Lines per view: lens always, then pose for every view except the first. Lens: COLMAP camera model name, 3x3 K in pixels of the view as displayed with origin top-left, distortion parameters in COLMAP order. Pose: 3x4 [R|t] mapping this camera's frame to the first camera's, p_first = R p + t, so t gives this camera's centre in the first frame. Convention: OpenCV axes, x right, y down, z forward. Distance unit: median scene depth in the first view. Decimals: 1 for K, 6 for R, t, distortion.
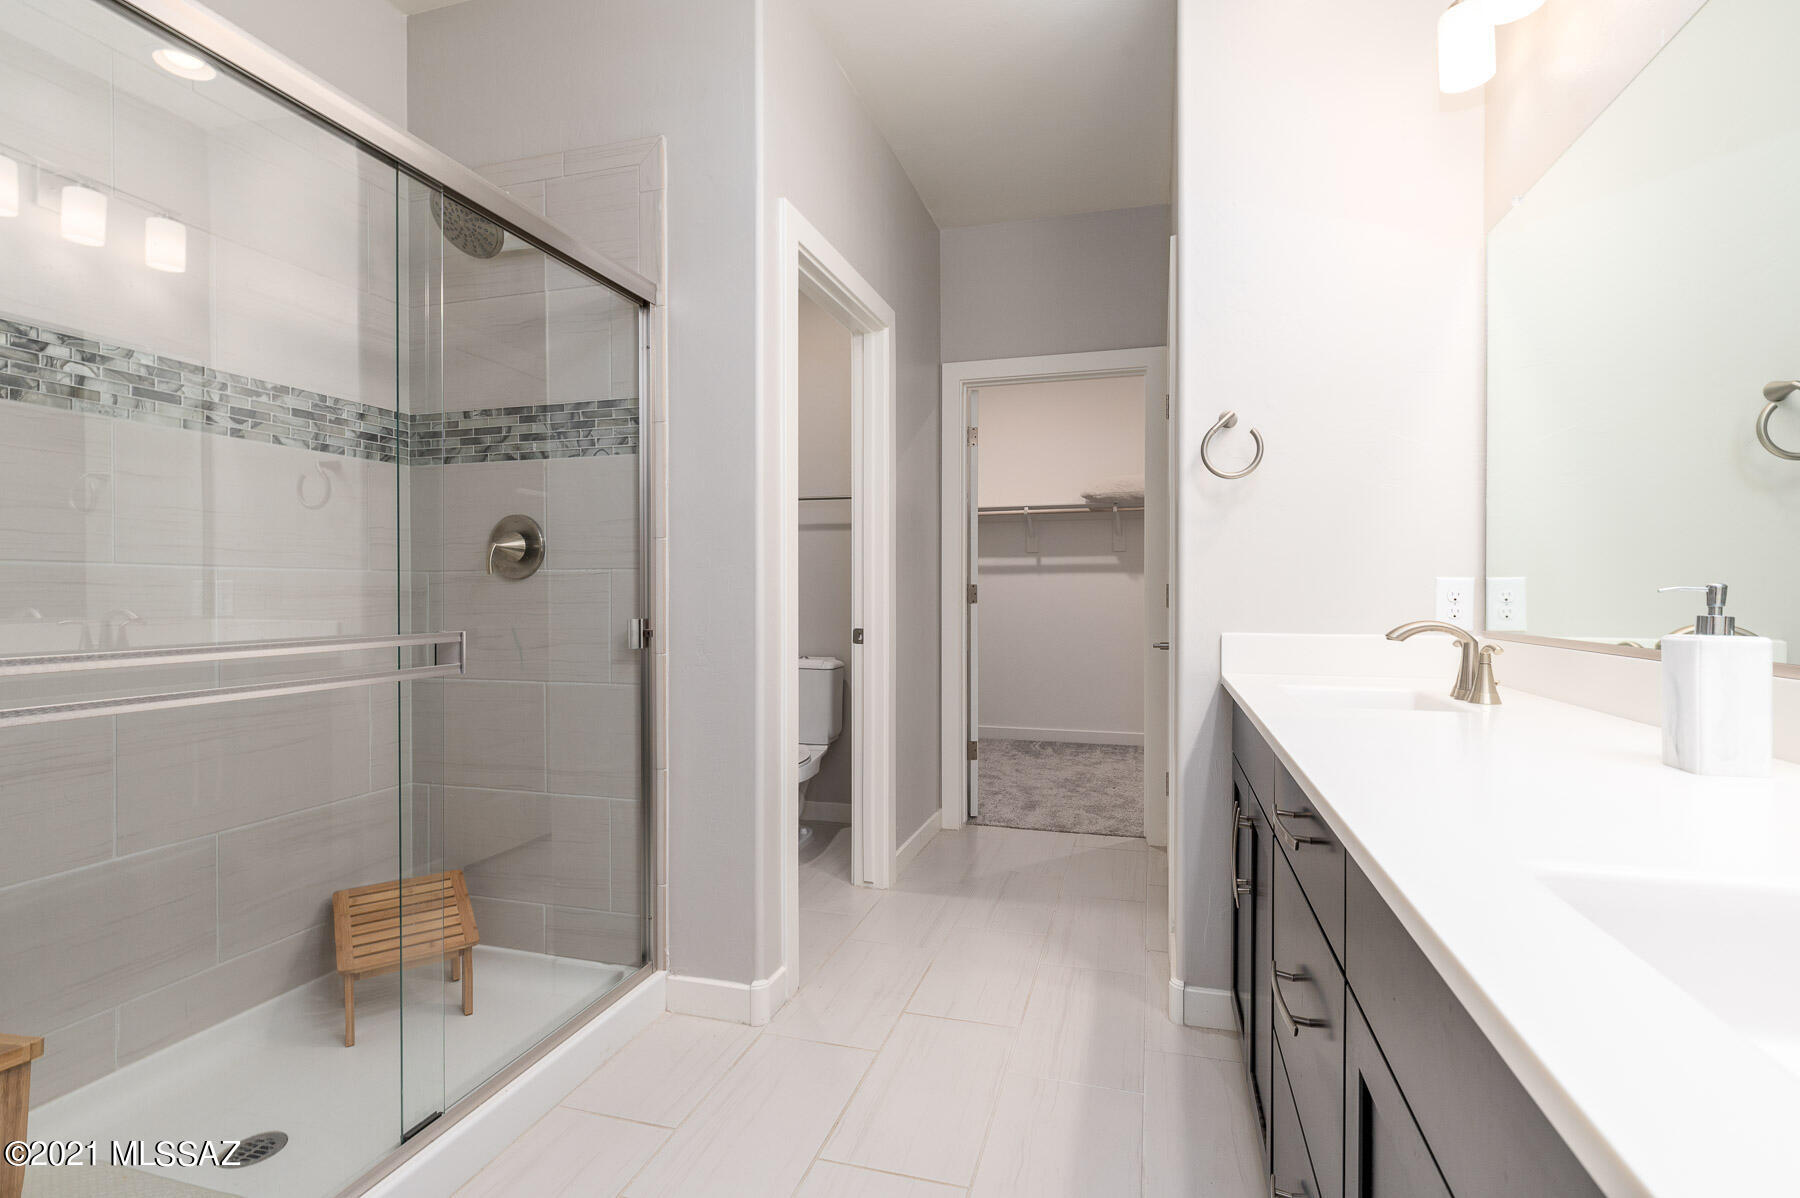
lens RADIAL K [[861.4, 0, 897.6], [0, 861.4, 597.1], [0, 0, 1]] dist [-0.000393, 0.000231]
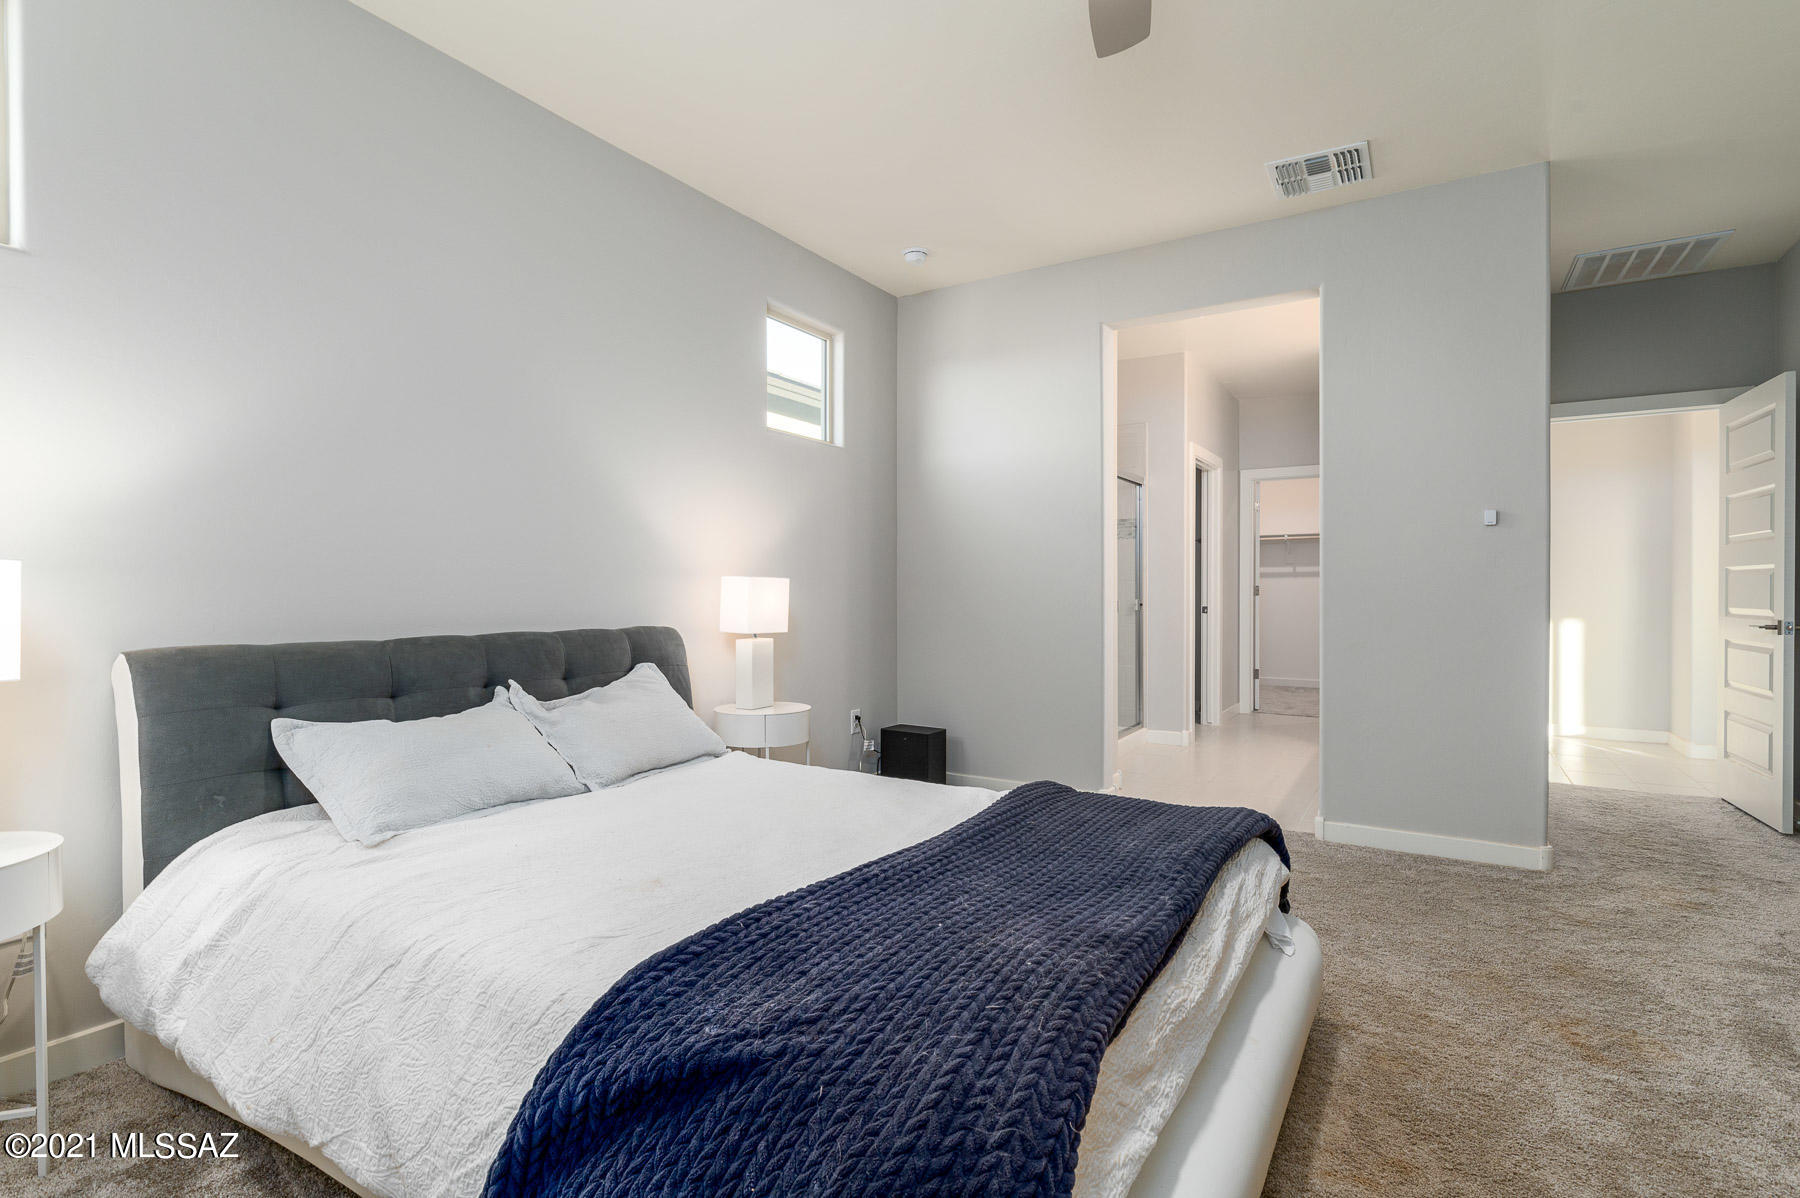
lens RADIAL K [[868.0, 0, 903.6], [0, 868.0, 595.3], [0, 0, 1]] dist [-0.000735, 0.000122]
pose [[0.965937, 0.001898, -0.258769, -0.173276], [-0.001395, 0.999997, 0.002129, 0.003902], [0.258772, -0.001696, 0.965937, -1.069498]]
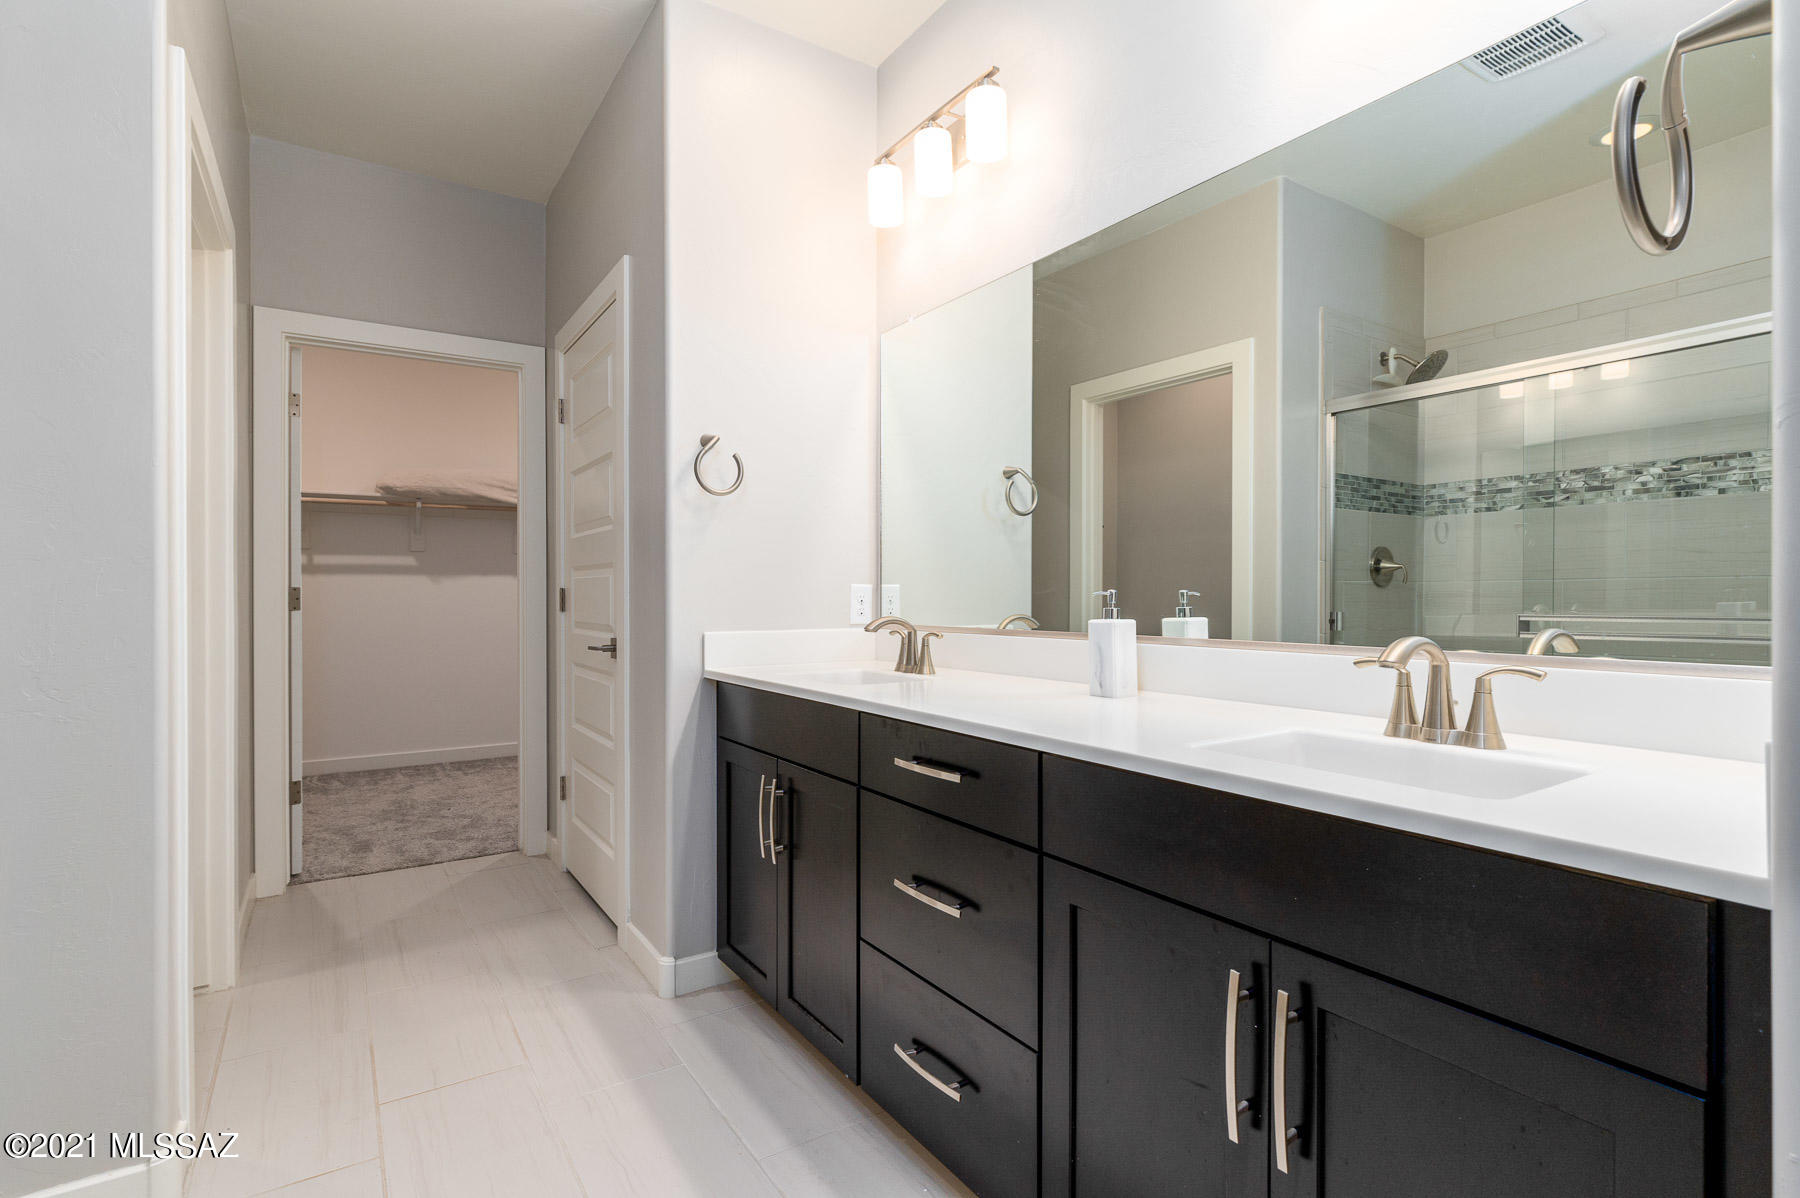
lens RADIAL K [[861.4, 0, 897.6], [0, 861.4, 597.1], [0, 0, 1]] dist [-0.000393, 0.000231]
pose [[0.646454, -0.002613, 0.762949, -0.170390], [0.006352, 0.999978, -0.001957, -0.000225], [-0.762927, 0.006111, 0.646456, 0.047704]]
